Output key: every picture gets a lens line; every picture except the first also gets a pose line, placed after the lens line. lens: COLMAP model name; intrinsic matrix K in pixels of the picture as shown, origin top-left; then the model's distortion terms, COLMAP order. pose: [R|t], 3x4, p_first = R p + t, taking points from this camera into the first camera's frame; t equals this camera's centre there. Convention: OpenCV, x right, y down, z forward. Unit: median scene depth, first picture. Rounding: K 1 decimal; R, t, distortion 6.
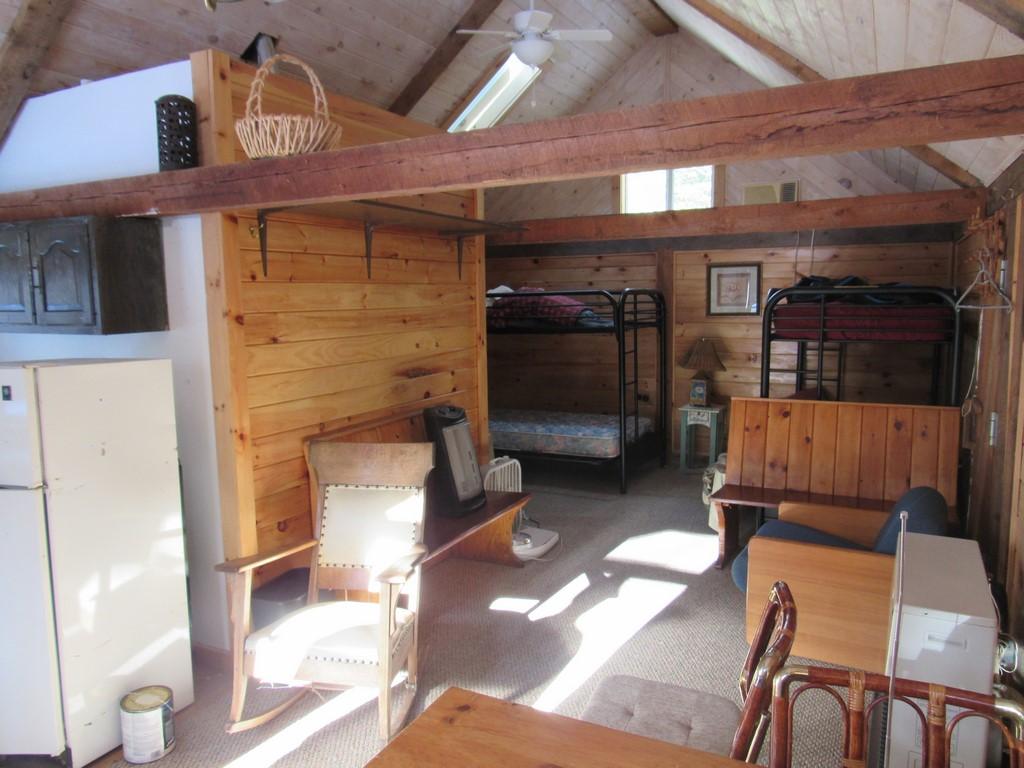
lens RADIAL K [[742.8, 0, 512.0], [0, 742.8, 384.0], [0, 0, 1]] dist [-0.015750, -0.003616]
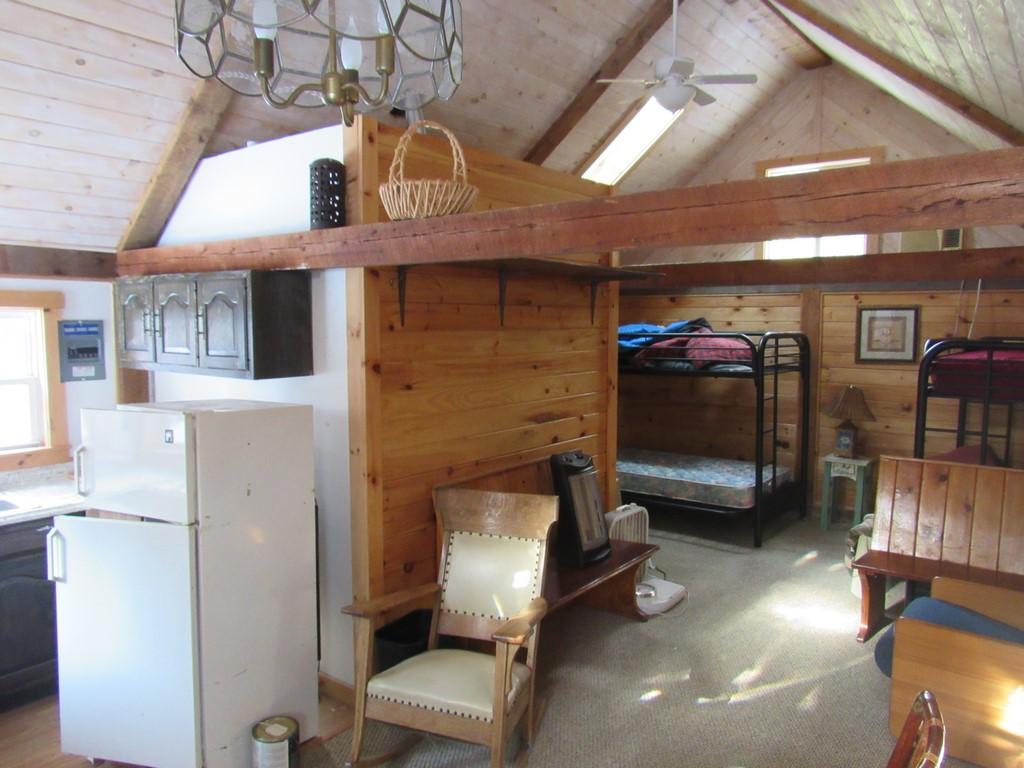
lens RADIAL K [[742.1, 0, 512.0], [0, 742.1, 384.0], [0, 0, 1]] dist [-0.018521, -0.005272]
pose [[0.983138, 0.032659, -0.179927, 0.007413], [-0.038382, 0.998859, -0.028418, -0.037331], [0.178794, 0.034845, 0.983269, 0.006389]]
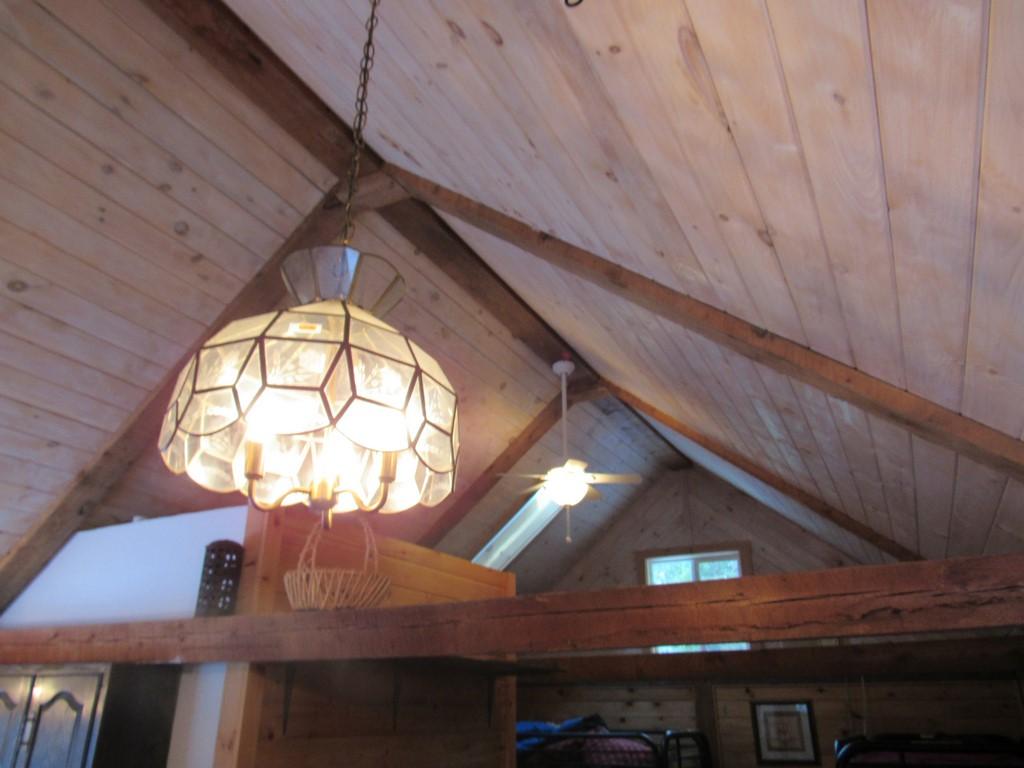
lens RADIAL K [[742.8, 0, 512.0], [0, 742.8, 384.0], [0, 0, 1]] dist [-0.014216, 0.002350]
pose [[0.999868, 0.011092, -0.011834, -0.047837], [-0.015564, 0.861464, -0.507580, -0.055698], [0.004564, 0.507697, 0.861523, 0.019448]]
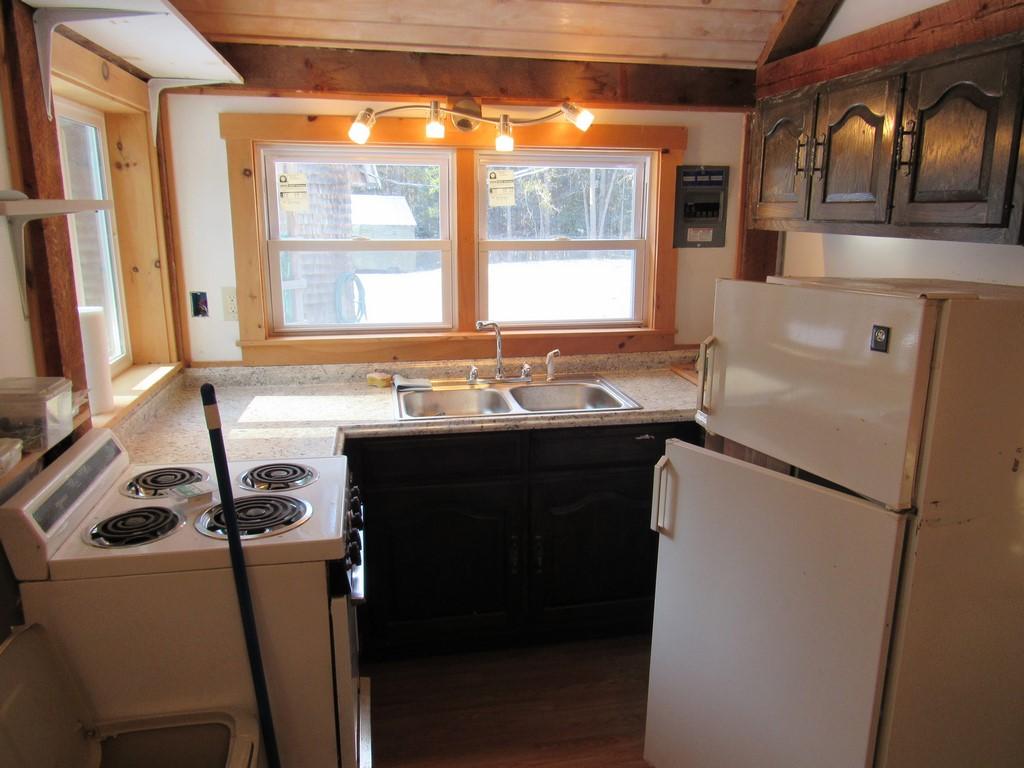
lens RADIAL K [[742.8, 0, 512.0], [0, 742.8, 384.0], [0, 0, 1]] dist [-0.014216, 0.002350]
pose [[0.614249, 0.192642, -0.765237, -0.286525], [-0.100129, 0.980933, 0.166569, -0.014099], [0.782734, -0.025692, 0.621826, 0.288882]]
